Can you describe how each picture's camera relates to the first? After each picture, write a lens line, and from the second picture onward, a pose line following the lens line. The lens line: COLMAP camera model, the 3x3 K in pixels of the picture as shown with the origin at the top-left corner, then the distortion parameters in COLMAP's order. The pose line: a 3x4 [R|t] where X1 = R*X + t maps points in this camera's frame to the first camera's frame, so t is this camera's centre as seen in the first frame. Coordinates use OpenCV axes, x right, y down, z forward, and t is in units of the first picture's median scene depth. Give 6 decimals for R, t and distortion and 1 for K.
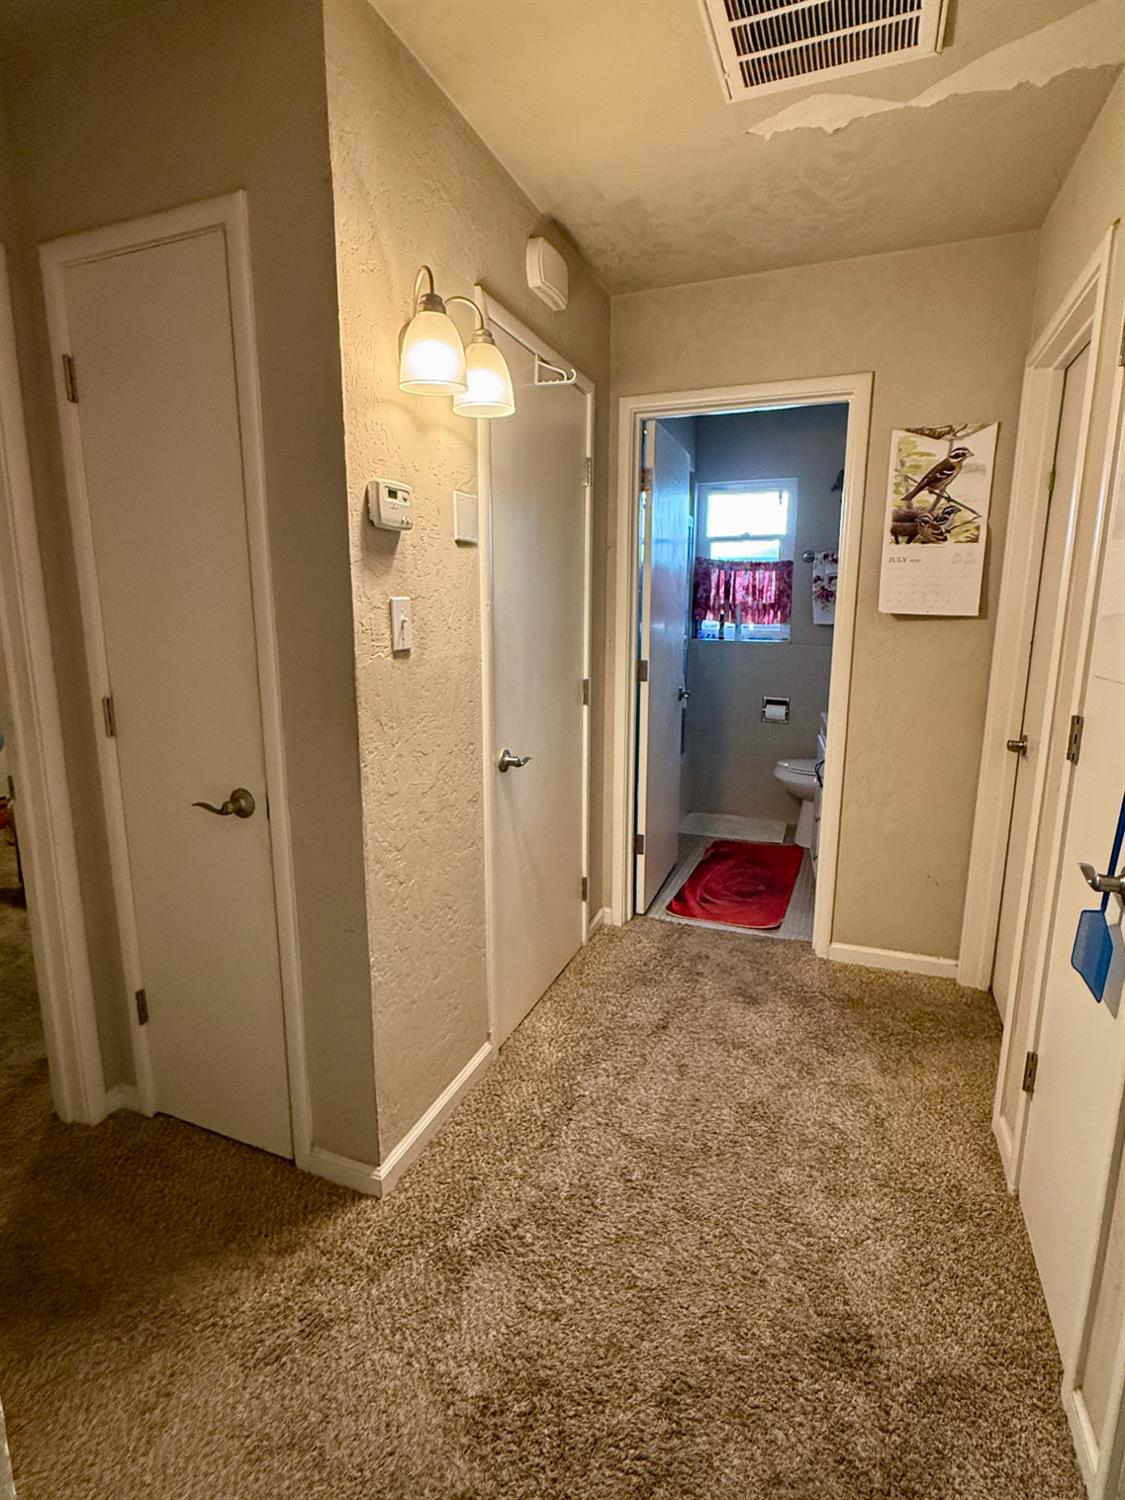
lens RADIAL K [[746.3, 0, 562.5], [0, 746.3, 750.0], [0, 0, 1]] dist [-0.002868, -0.000614]
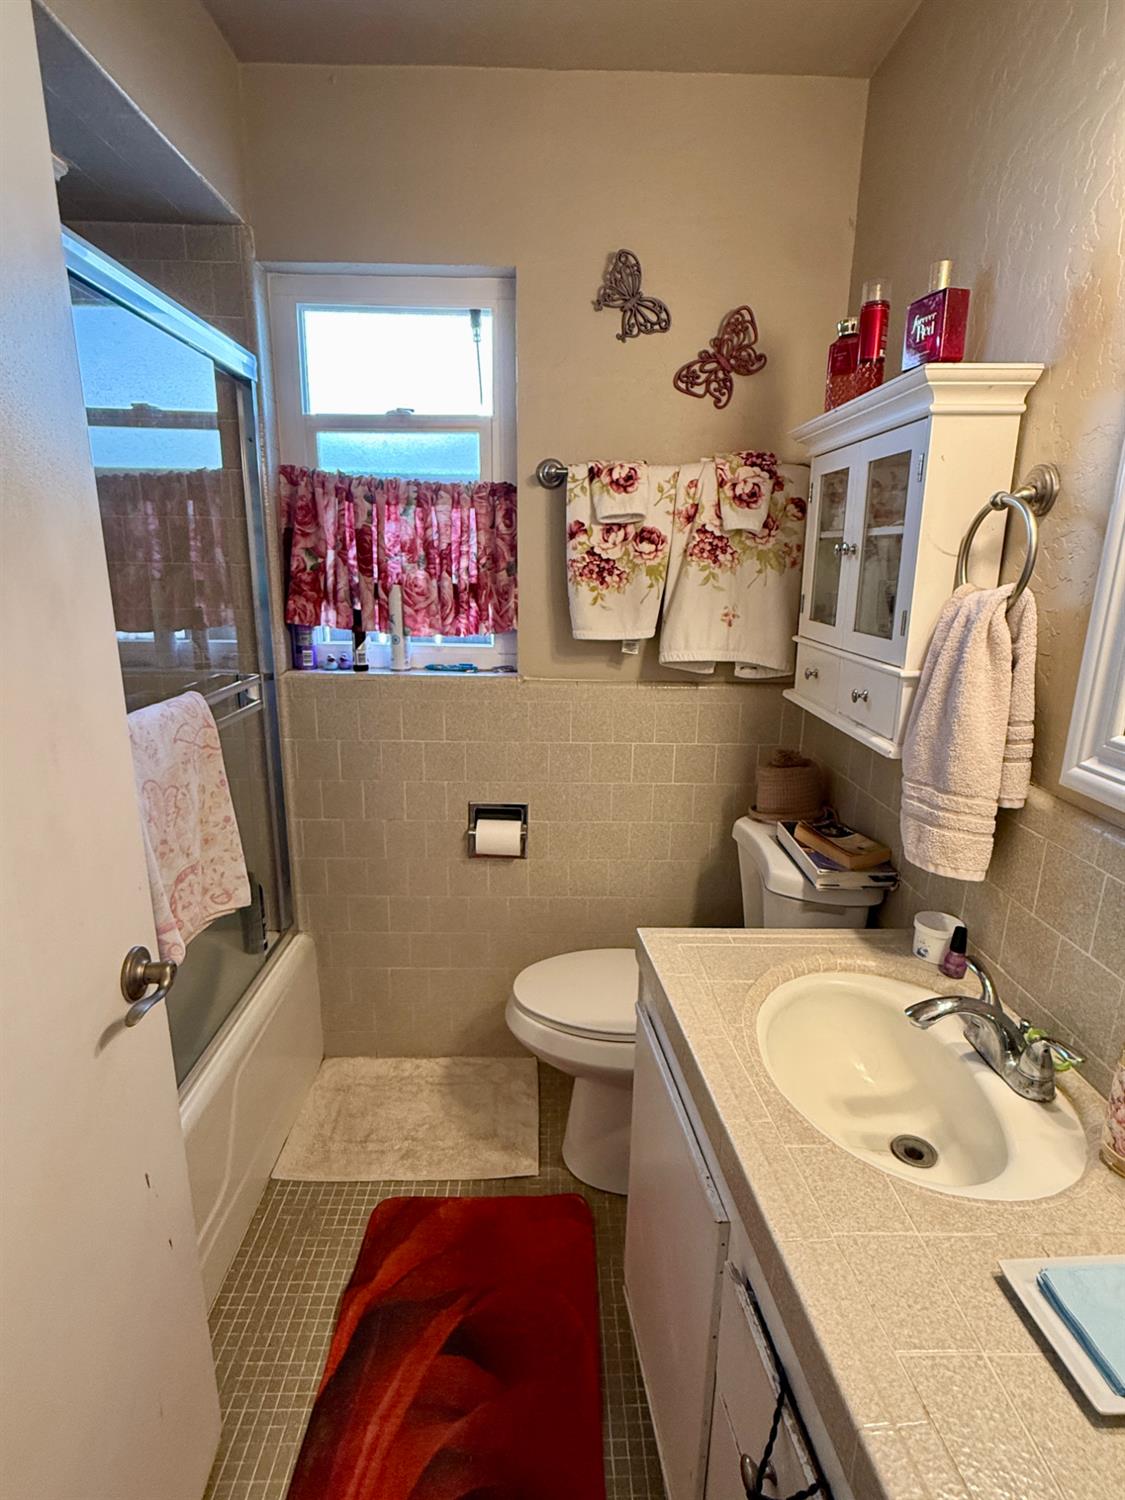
lens RADIAL K [[746.3, 0, 562.5], [0, 746.3, 750.0], [0, 0, 1]] dist [-0.002868, -0.000614]
pose [[0.924484, -0.084933, 0.371640, 0.161600], [0.060438, 0.995190, 0.077093, -0.132350], [-0.376400, -0.048810, 0.925170, 0.581391]]
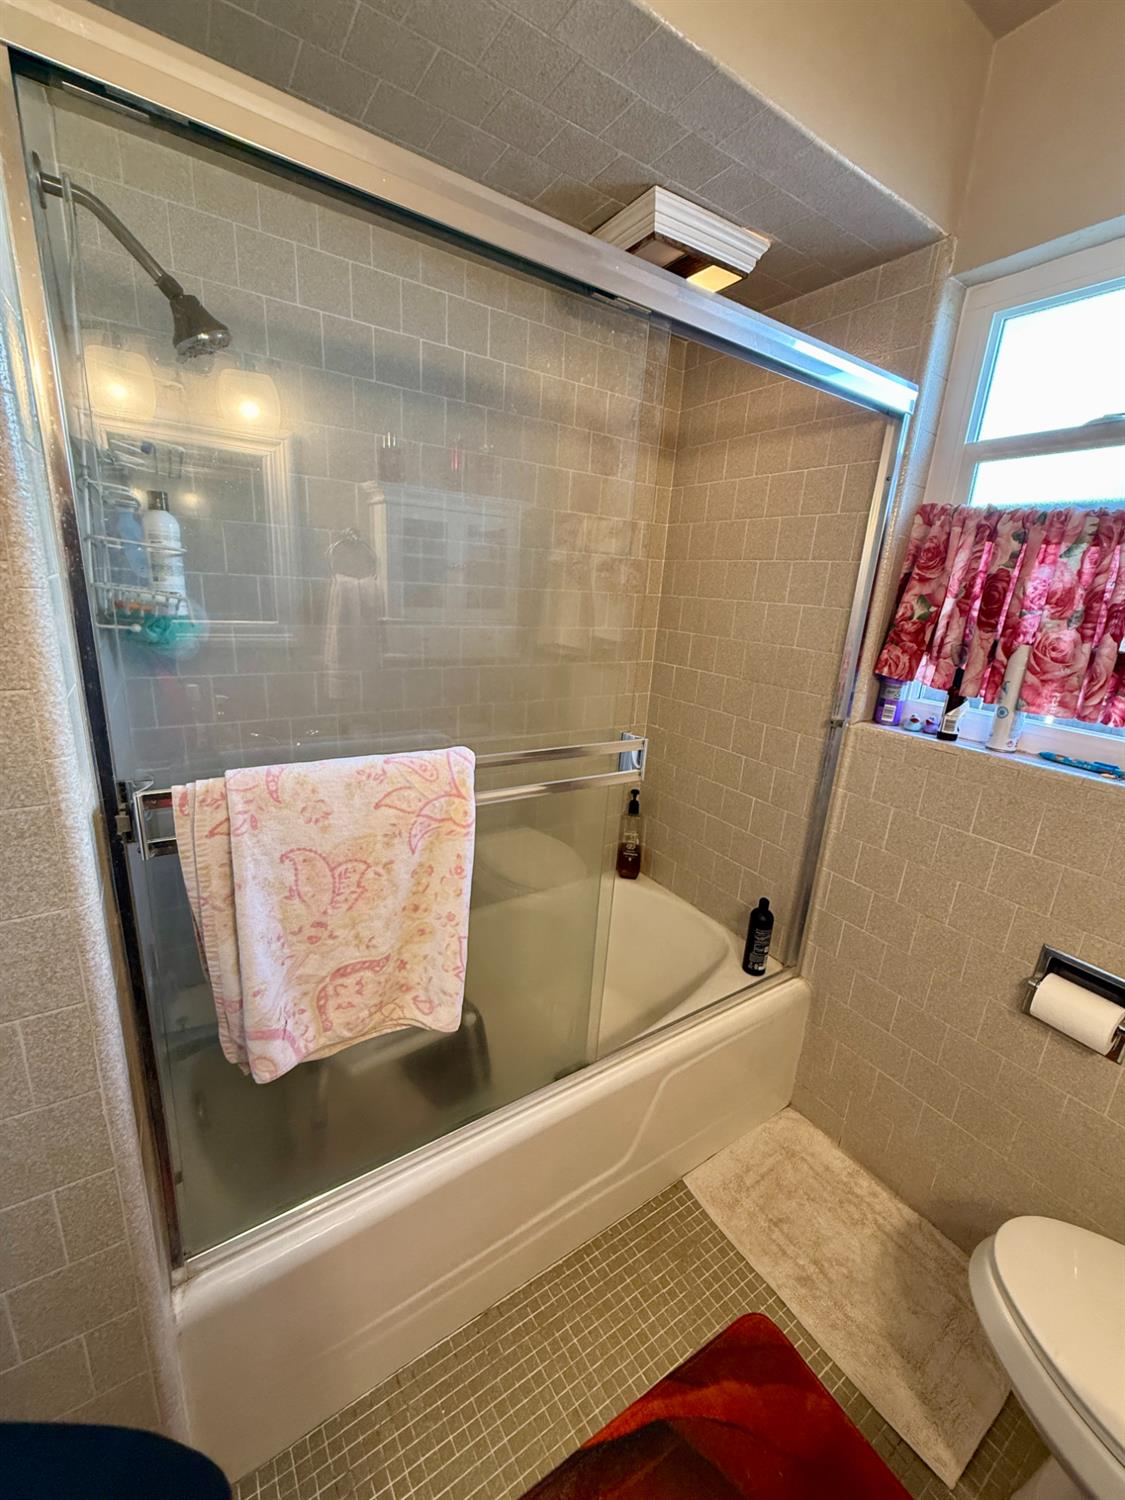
lens RADIAL K [[596.8, 0, 559.2], [0, 596.8, 748.0], [0, 0, 1]] dist [-0.001334, -0.000275]
pose [[0.815993, 0.197987, -0.543098, 0.222875], [-0.164838, 0.980205, 0.109670, -0.148367], [0.554061, 0.000033, 0.832476, 0.674664]]
